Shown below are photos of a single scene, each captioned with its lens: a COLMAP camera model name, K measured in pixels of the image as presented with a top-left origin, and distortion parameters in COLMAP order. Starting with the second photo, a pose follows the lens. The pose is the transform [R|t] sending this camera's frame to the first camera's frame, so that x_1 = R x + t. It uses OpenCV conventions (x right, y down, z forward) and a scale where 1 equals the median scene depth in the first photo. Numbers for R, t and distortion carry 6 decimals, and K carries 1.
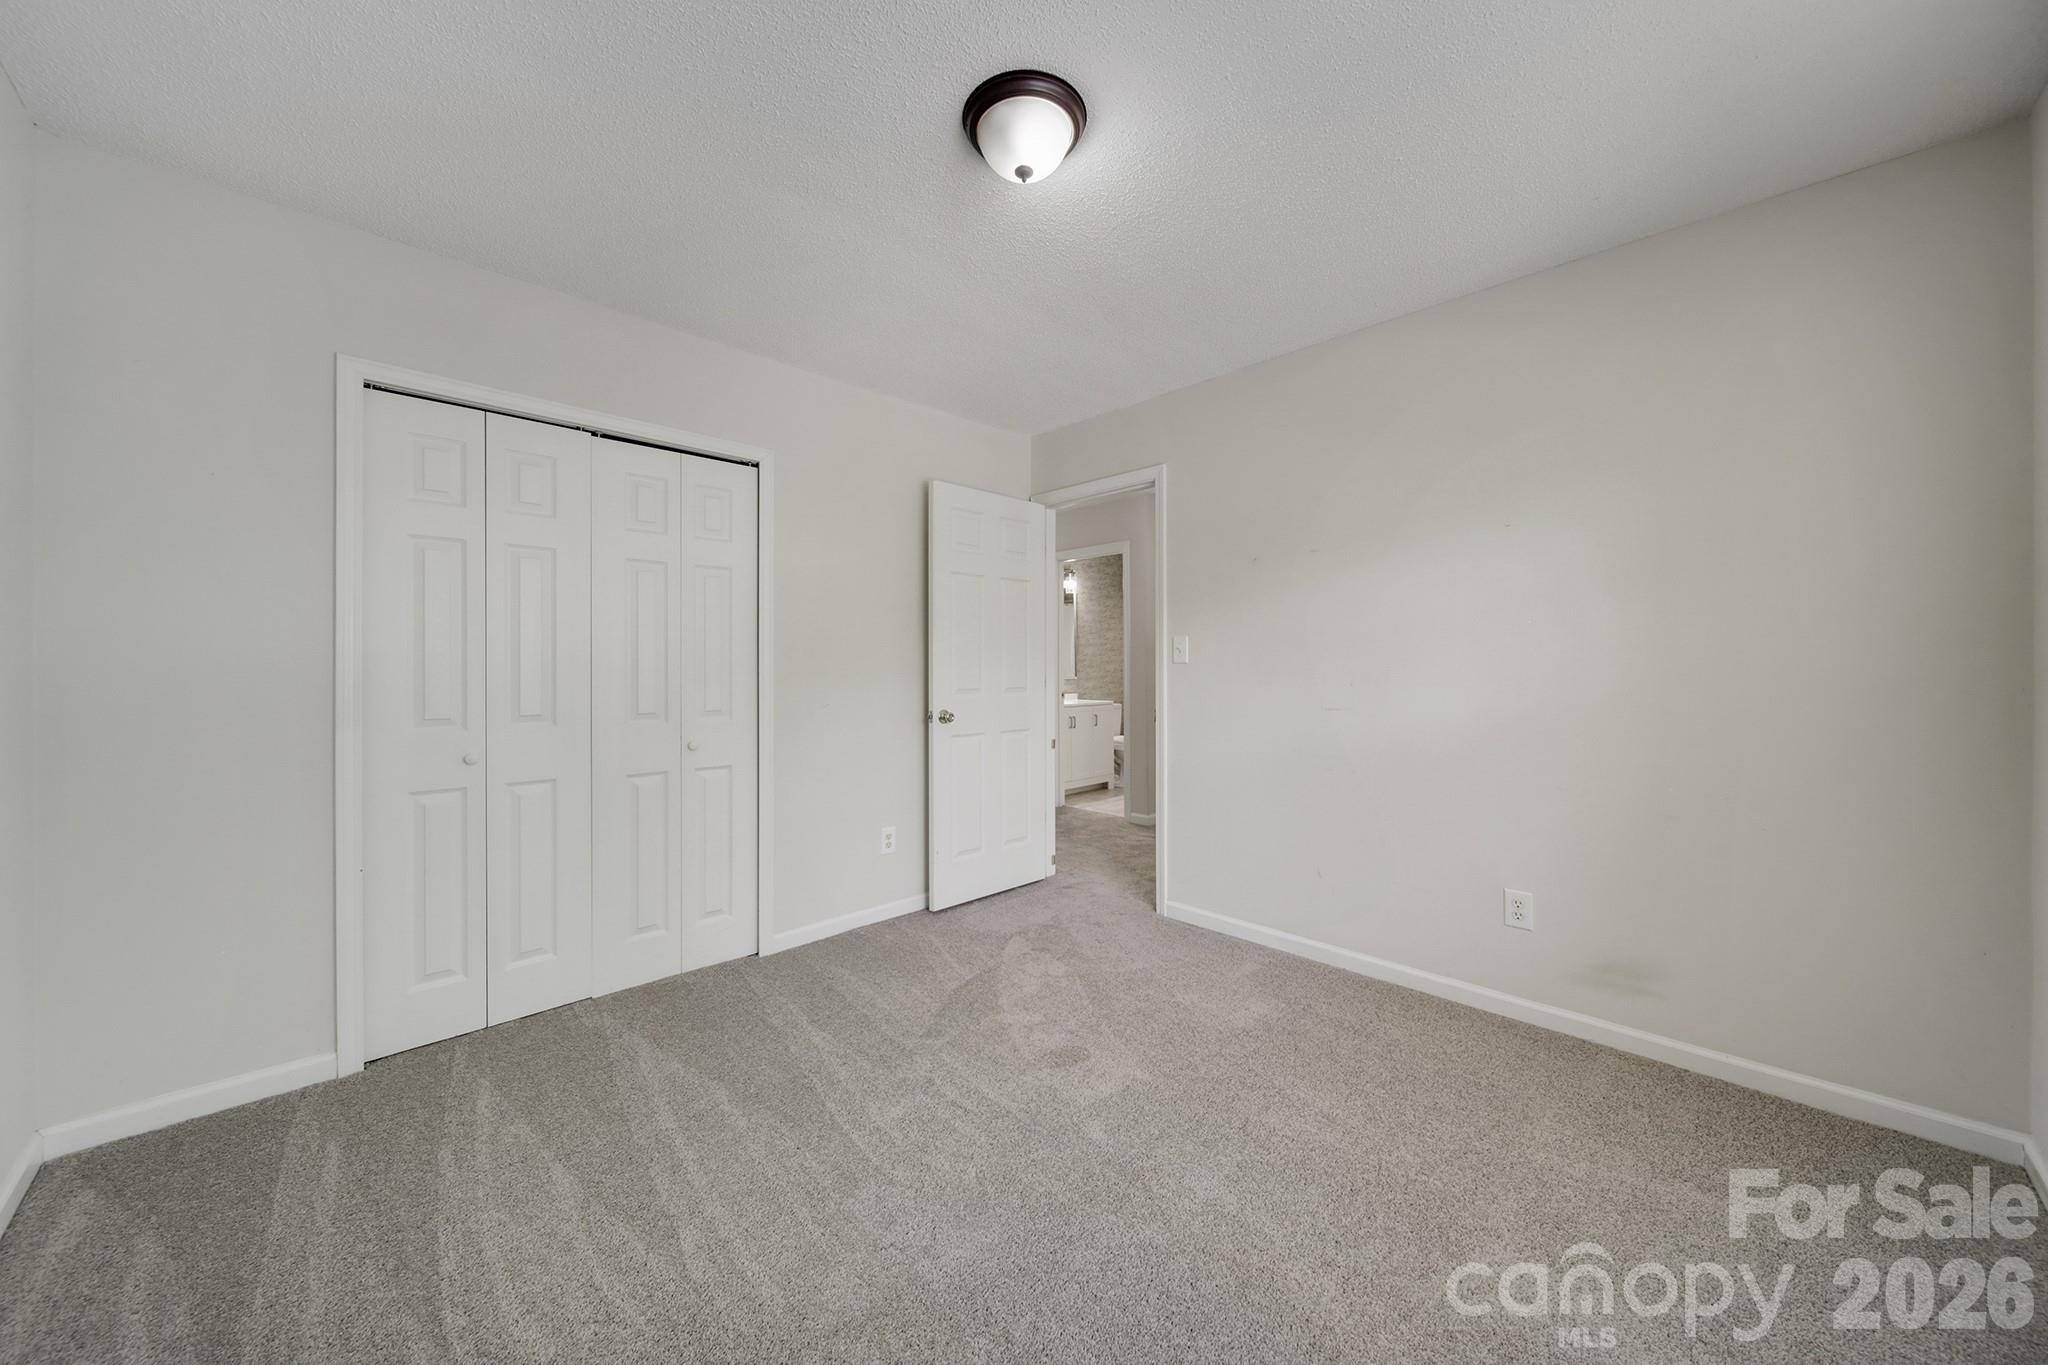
lens RADIAL K [[718.9, 0, 1021.2], [0, 718.9, 675.9], [0, 0, 1]] dist [-0.005716, 0.000274]
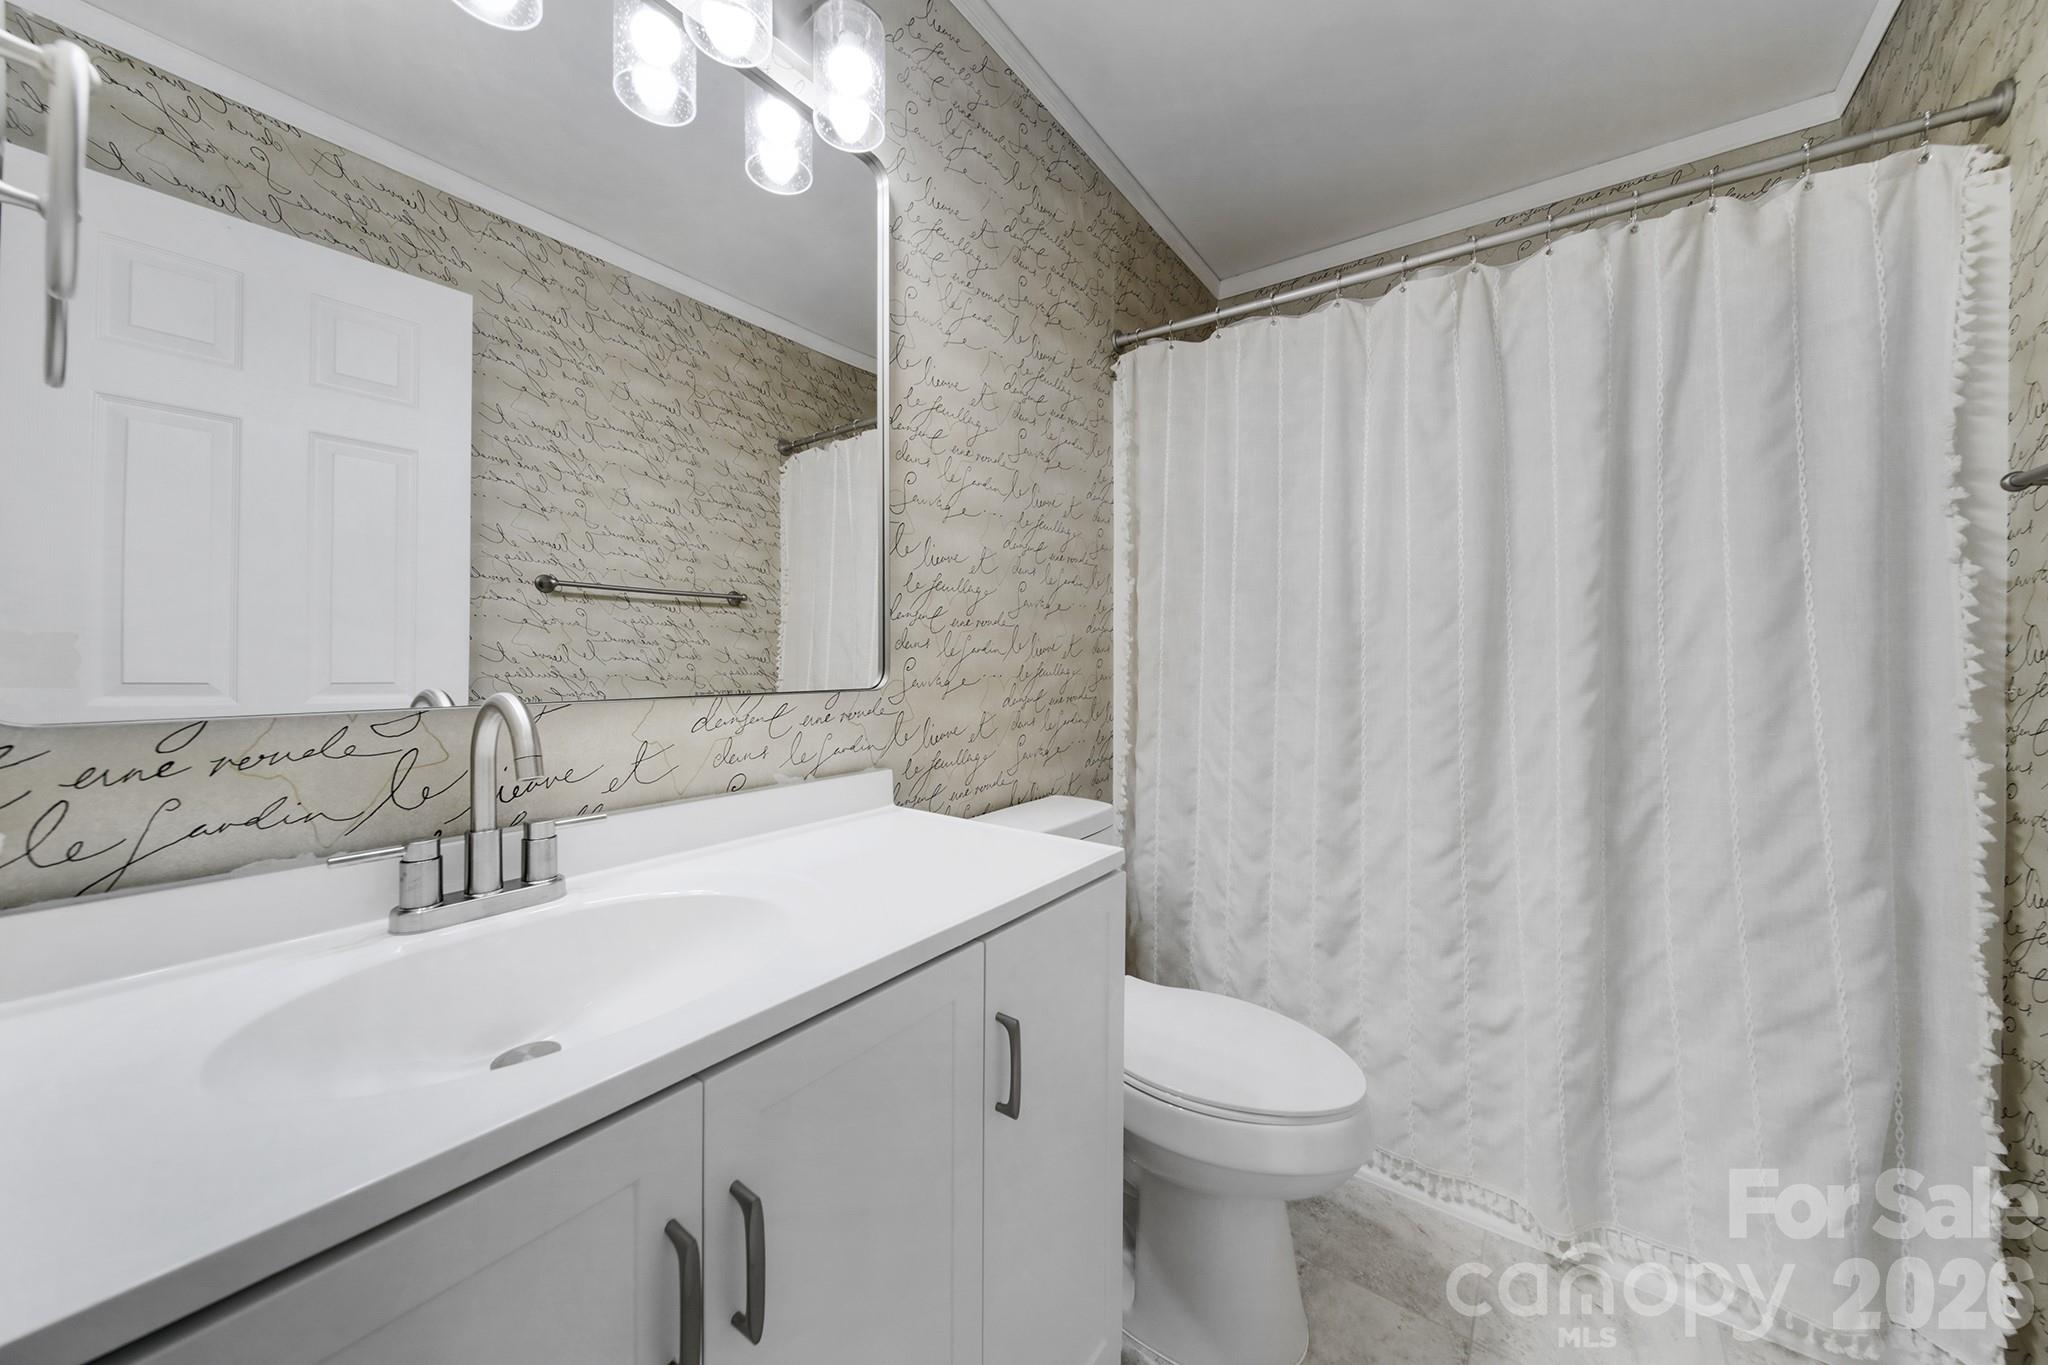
lens RADIAL K [[718.9, 0, 1025.9], [0, 718.9, 673.5], [0, 0, 1]] dist [-0.005716, 0.000274]
pose [[0.987179, 0.008984, 0.159361, 0.079200], [-0.009848, 0.999941, 0.004634, 0.000062], [-0.159310, -0.006144, 0.987209, 0.785216]]
